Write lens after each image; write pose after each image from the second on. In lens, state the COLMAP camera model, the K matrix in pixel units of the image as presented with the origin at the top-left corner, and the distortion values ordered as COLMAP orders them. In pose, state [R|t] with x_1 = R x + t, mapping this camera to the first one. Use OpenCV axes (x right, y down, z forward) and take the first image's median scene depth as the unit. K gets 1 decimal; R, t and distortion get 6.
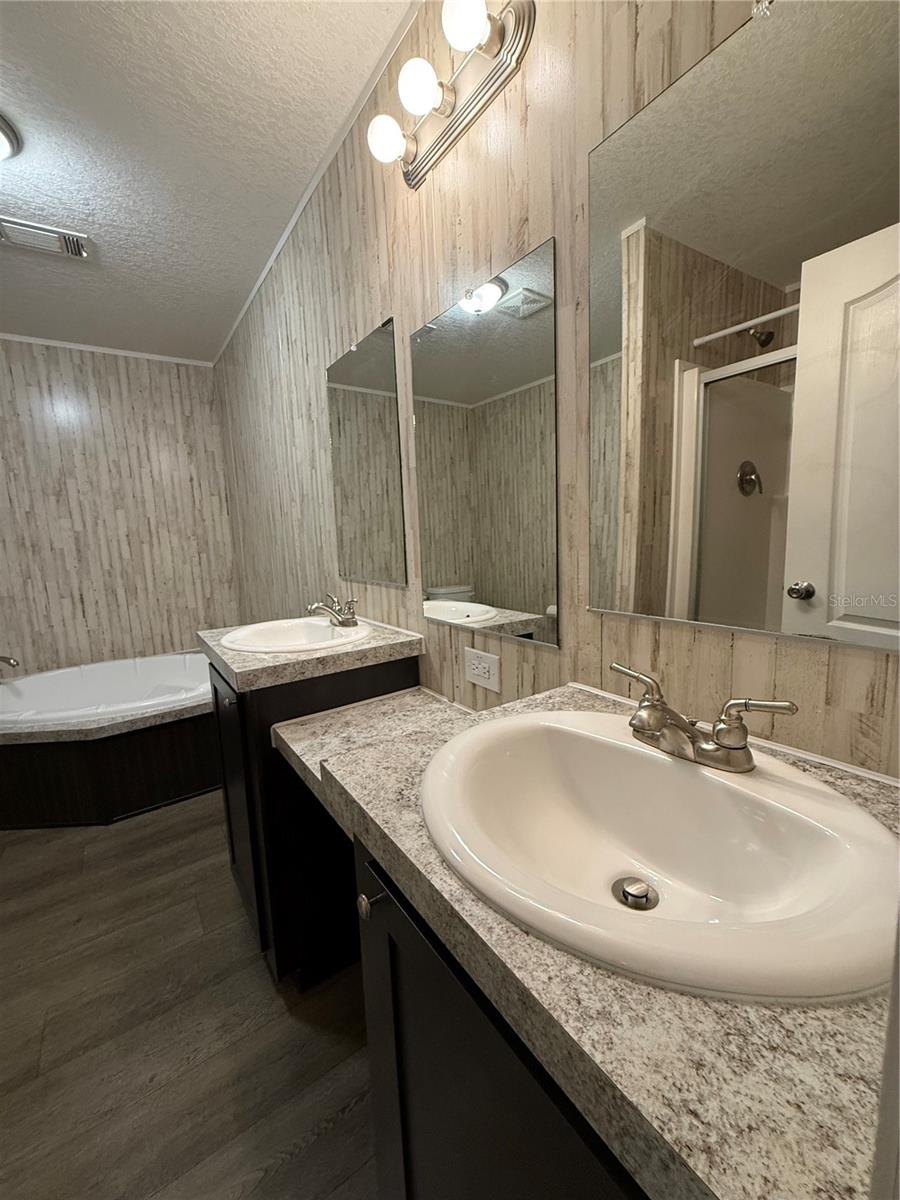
lens RADIAL K [[476.5, 0, 453.2], [0, 476.5, 595.5], [0, 0, 1]] dist [-0.000911, 0.000277]
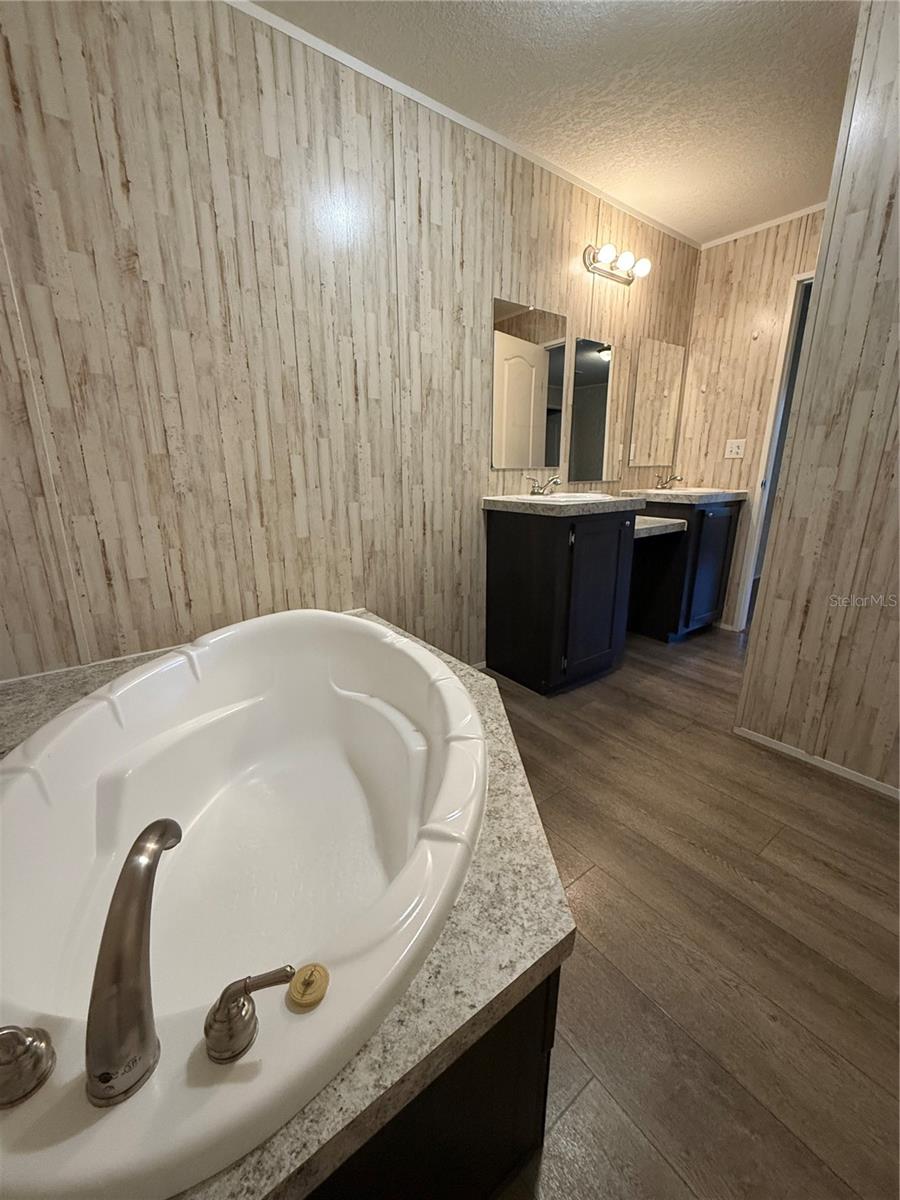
lens RADIAL K [[476.5, 0, 450.6], [0, 476.5, 595.0], [0, 0, 1]] dist [-0.000911, 0.000277]
pose [[-0.024405, -0.226604, 0.973681, -1.047543], [0.139324, 0.963695, 0.227772, -0.012387], [-0.989946, 0.141216, 0.008052, 0.763654]]
